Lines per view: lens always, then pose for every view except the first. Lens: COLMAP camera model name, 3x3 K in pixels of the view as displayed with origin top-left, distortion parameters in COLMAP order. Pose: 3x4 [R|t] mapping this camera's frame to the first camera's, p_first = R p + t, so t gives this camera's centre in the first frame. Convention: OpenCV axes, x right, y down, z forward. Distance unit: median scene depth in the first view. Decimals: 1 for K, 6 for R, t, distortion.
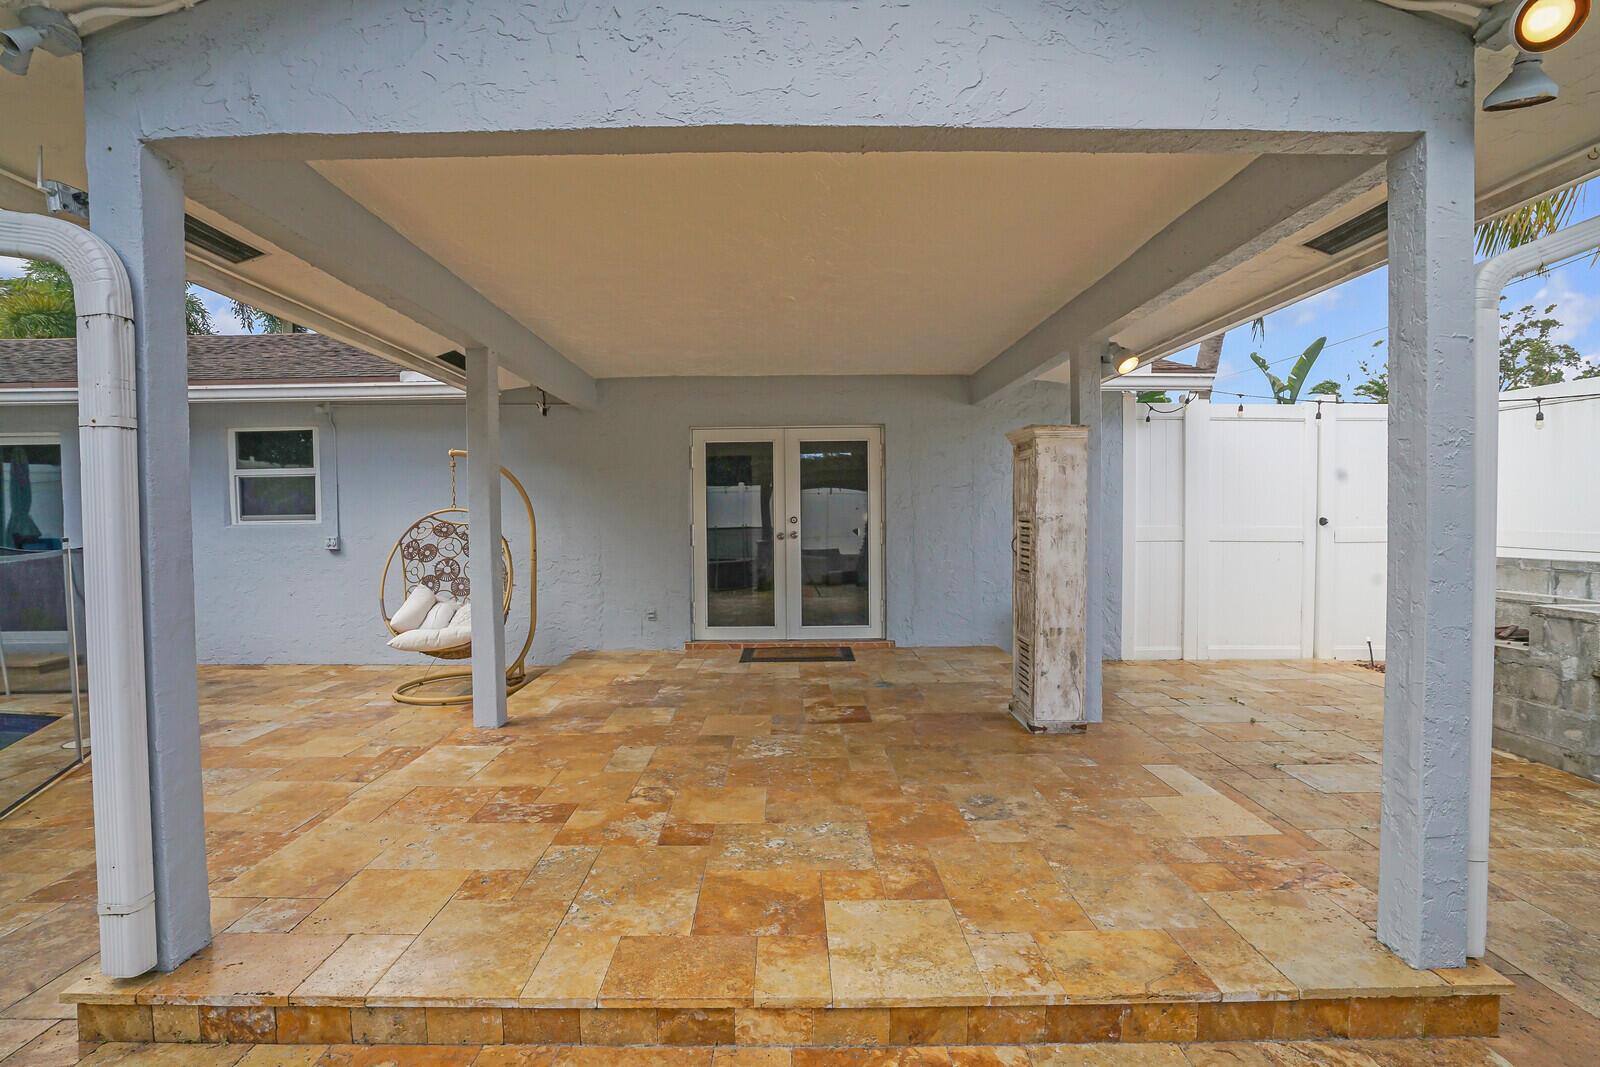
lens RADIAL K [[746.0, 0, 796.0], [0, 746.0, 543.7], [0, 0, 1]] dist [-0.038709, 0.007996]
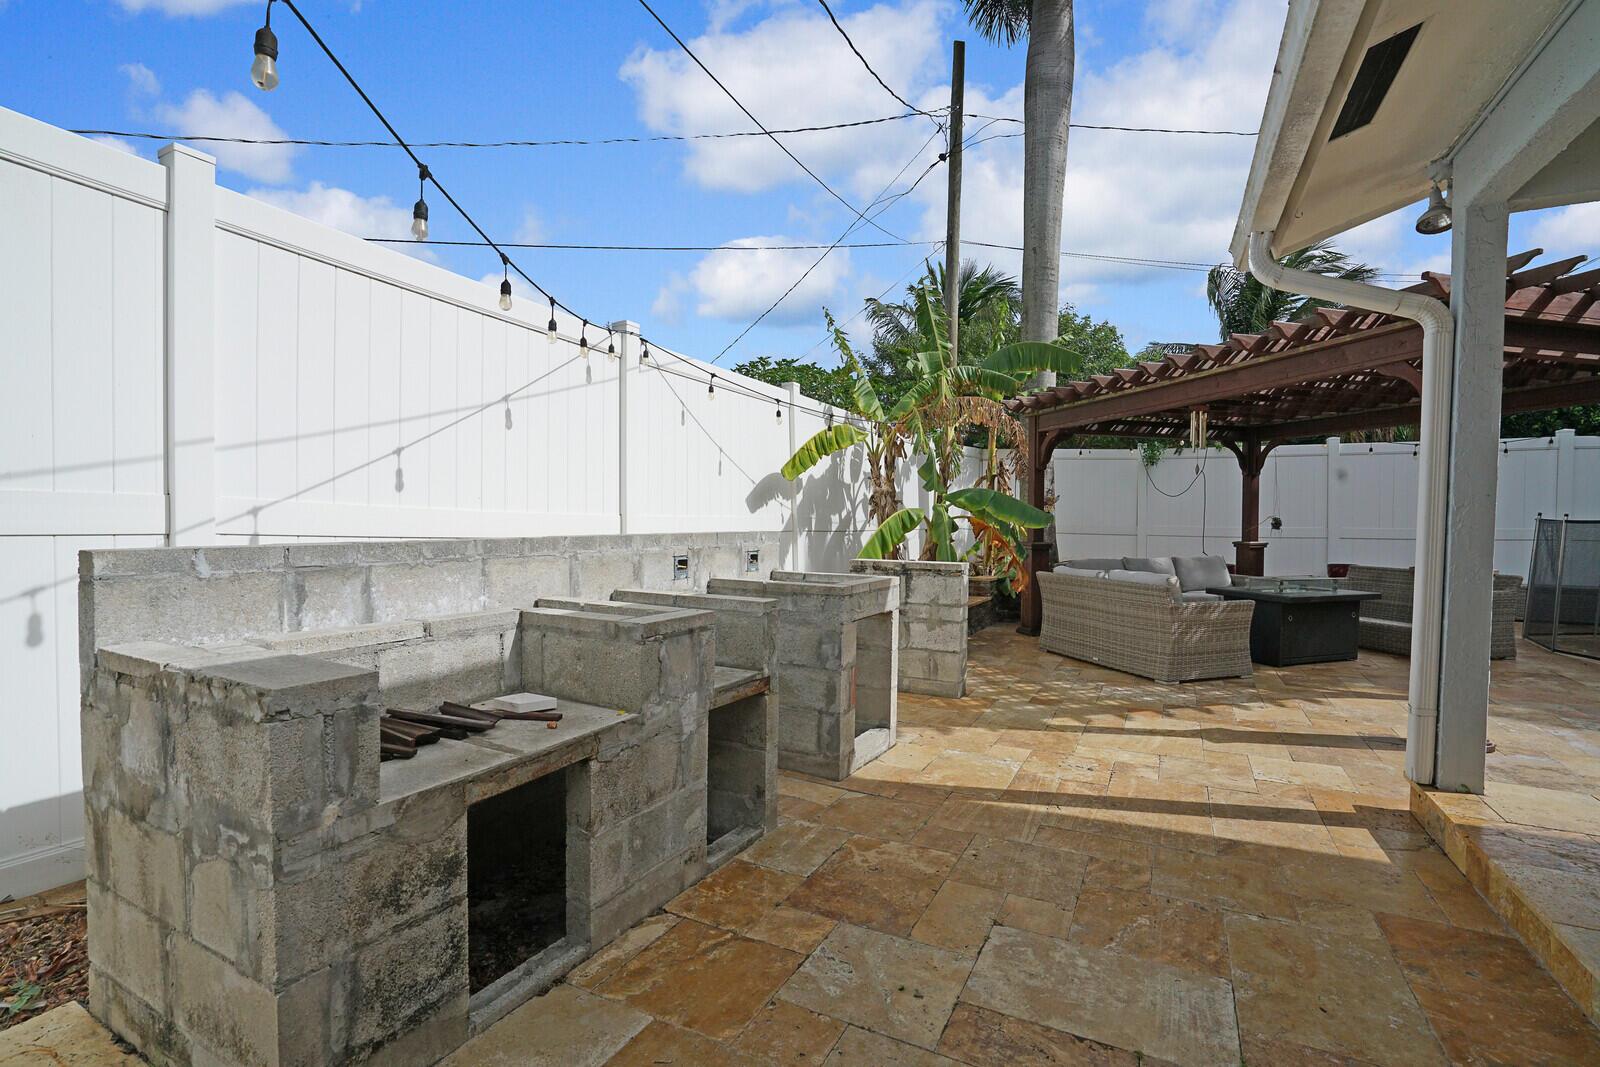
lens RADIAL K [[746.0, 0, 803.1], [0, 746.0, 537.2], [0, 0, 1]] dist [-0.038709, 0.007996]
pose [[-0.886300, -0.020296, 0.462667, 0.725836], [0.007438, 0.998286, 0.058042, -0.005557], [-0.463052, 0.054884, -0.884630, 1.508984]]
